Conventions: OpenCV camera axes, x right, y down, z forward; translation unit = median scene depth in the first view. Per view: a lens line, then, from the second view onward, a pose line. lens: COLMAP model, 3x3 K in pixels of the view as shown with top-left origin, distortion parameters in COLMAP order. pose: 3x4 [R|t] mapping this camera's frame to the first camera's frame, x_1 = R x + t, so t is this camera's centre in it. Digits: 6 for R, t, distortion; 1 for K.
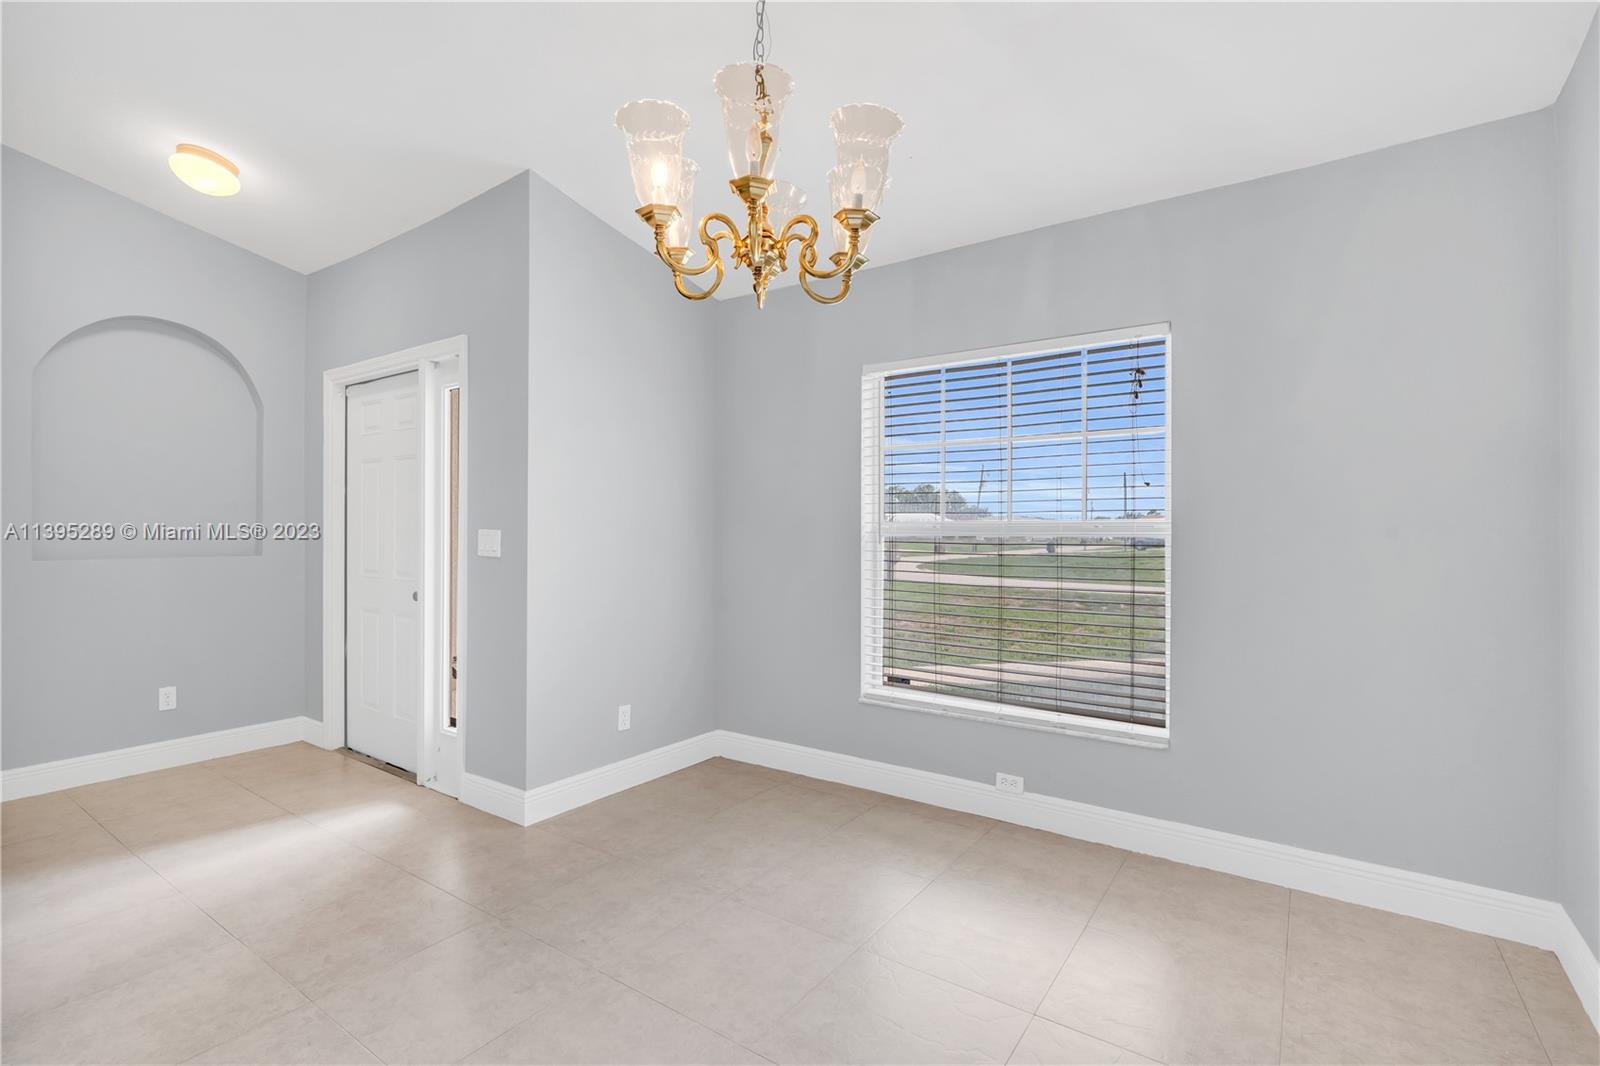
lens RADIAL K [[737.6, 0, 802.9], [0, 737.6, 530.3], [0, 0, 1]] dist [-0.002897, 0.000752]
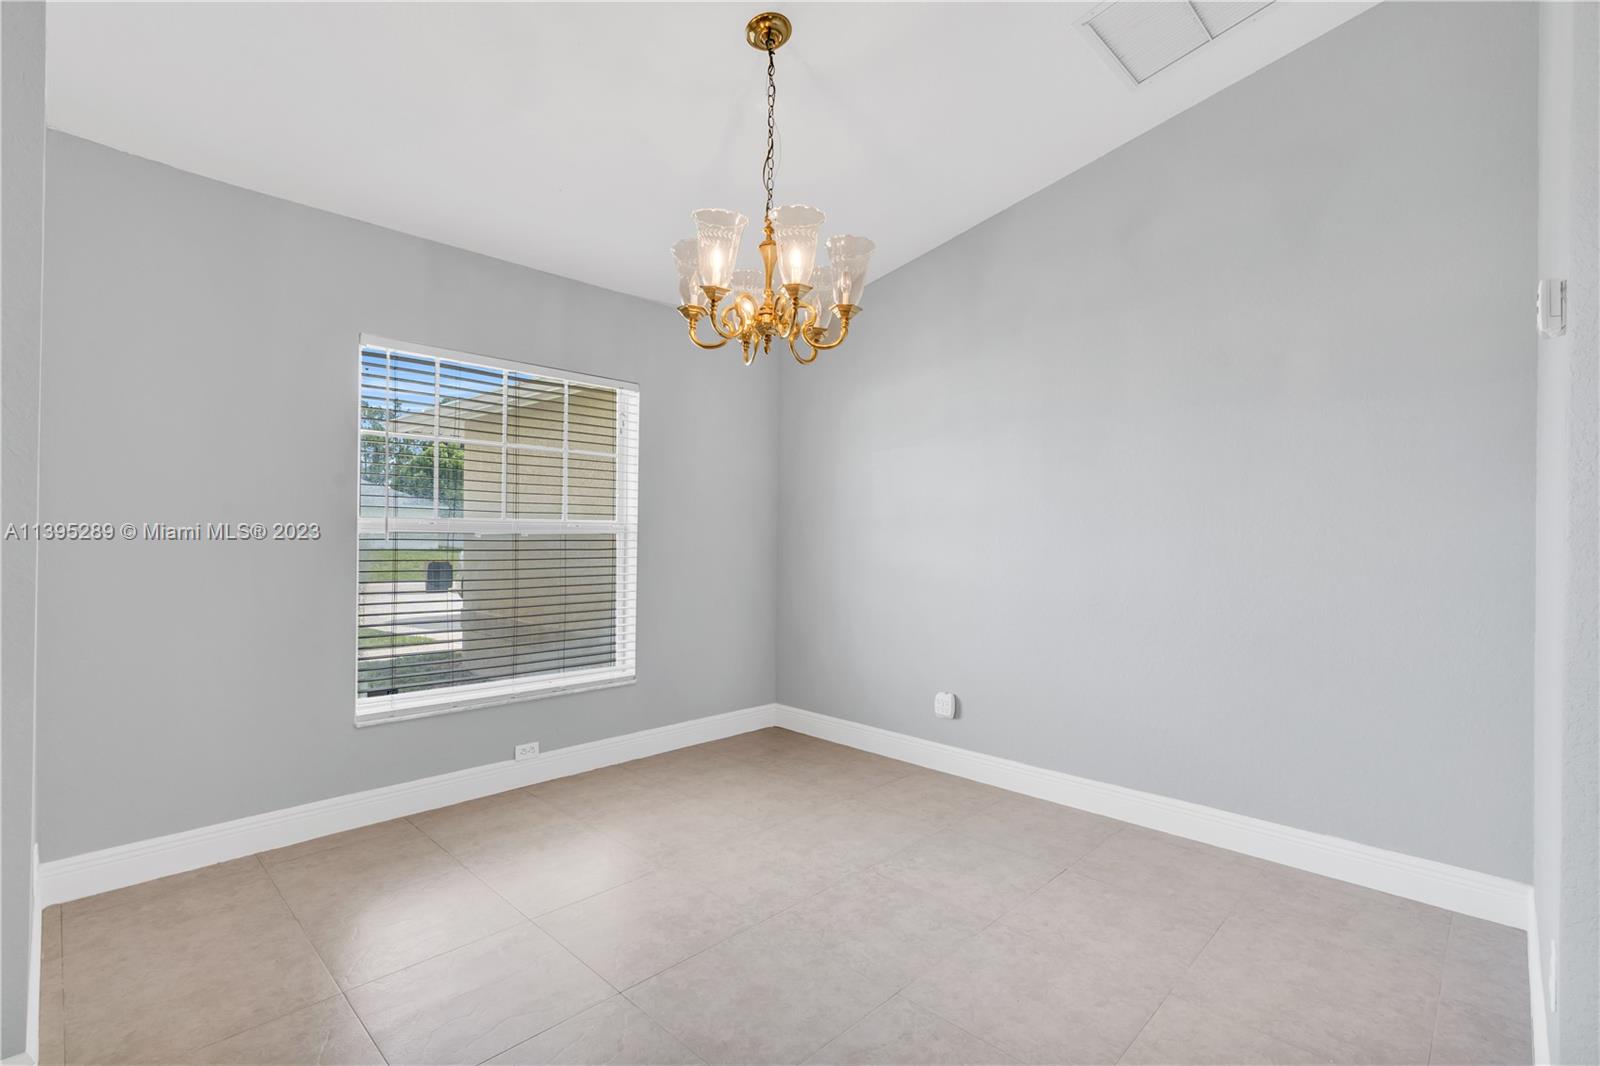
lens RADIAL K [[737.6, 0, 802.9], [0, 737.6, 530.3], [0, 0, 1]] dist [-0.002897, 0.000752]
pose [[0.173413, -0.003591, 0.984843, -0.751524], [-0.008109, 0.999954, 0.005074, -0.005347], [-0.984816, -0.008866, 0.173376, 0.385464]]
